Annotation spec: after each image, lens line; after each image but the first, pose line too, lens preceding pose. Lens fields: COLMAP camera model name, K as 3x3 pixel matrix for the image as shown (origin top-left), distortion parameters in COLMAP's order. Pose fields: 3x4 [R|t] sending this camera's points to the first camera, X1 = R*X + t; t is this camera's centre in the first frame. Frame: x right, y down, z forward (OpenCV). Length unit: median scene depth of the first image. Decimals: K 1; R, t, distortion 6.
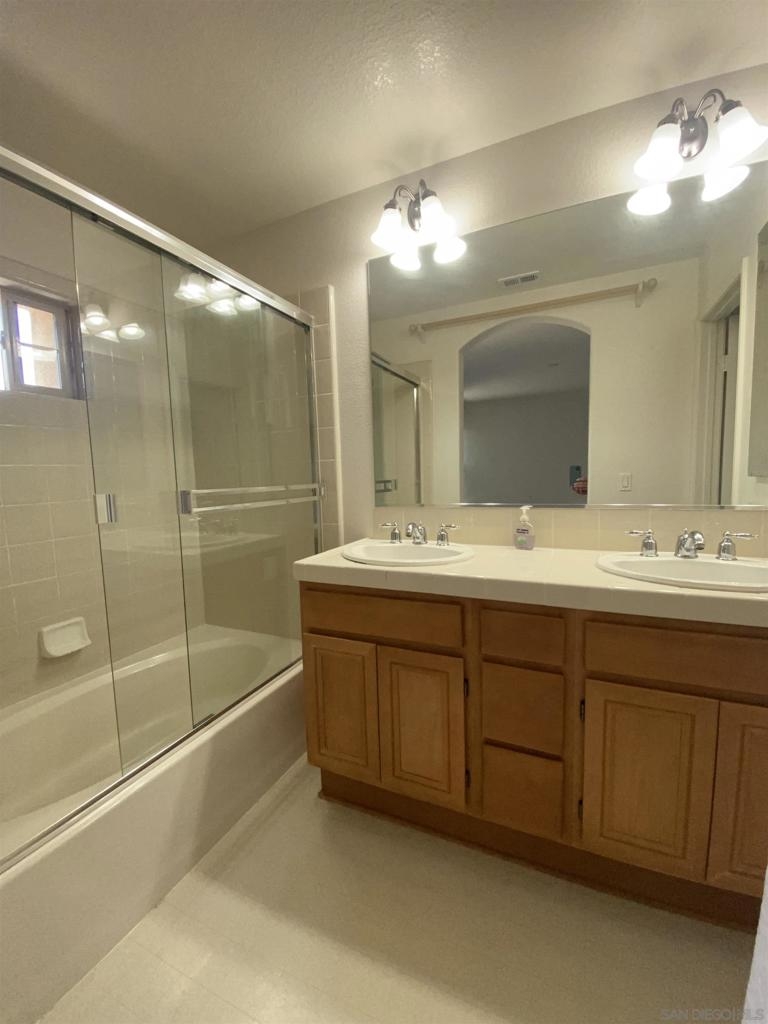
lens RADIAL K [[404.2, 0, 377.2], [0, 404.2, 509.0], [0, 0, 1]] dist [0.003662, -0.015027]
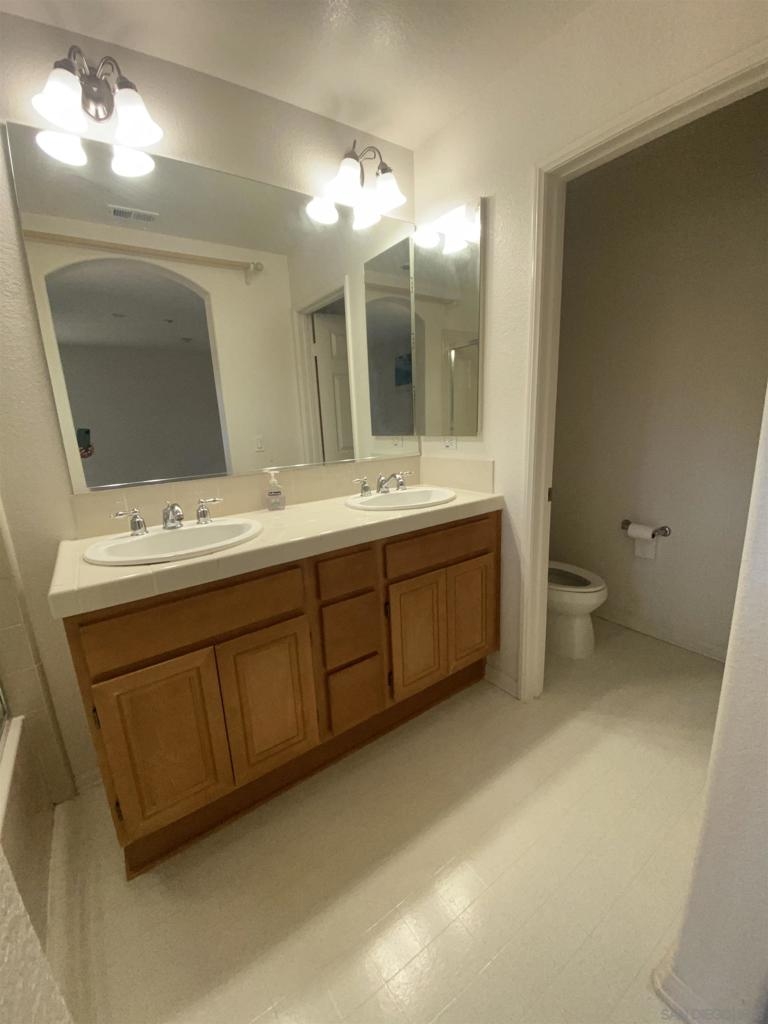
lens RADIAL K [[408.8, 0, 384.0], [0, 408.8, 512.0], [0, 0, 1]] dist [-0.000665, -0.014719]
pose [[0.493826, -0.188904, 0.848794, -0.462147], [0.107782, 0.981888, 0.155817, -0.037697], [-0.862855, 0.014538, 0.505242, 0.217789]]
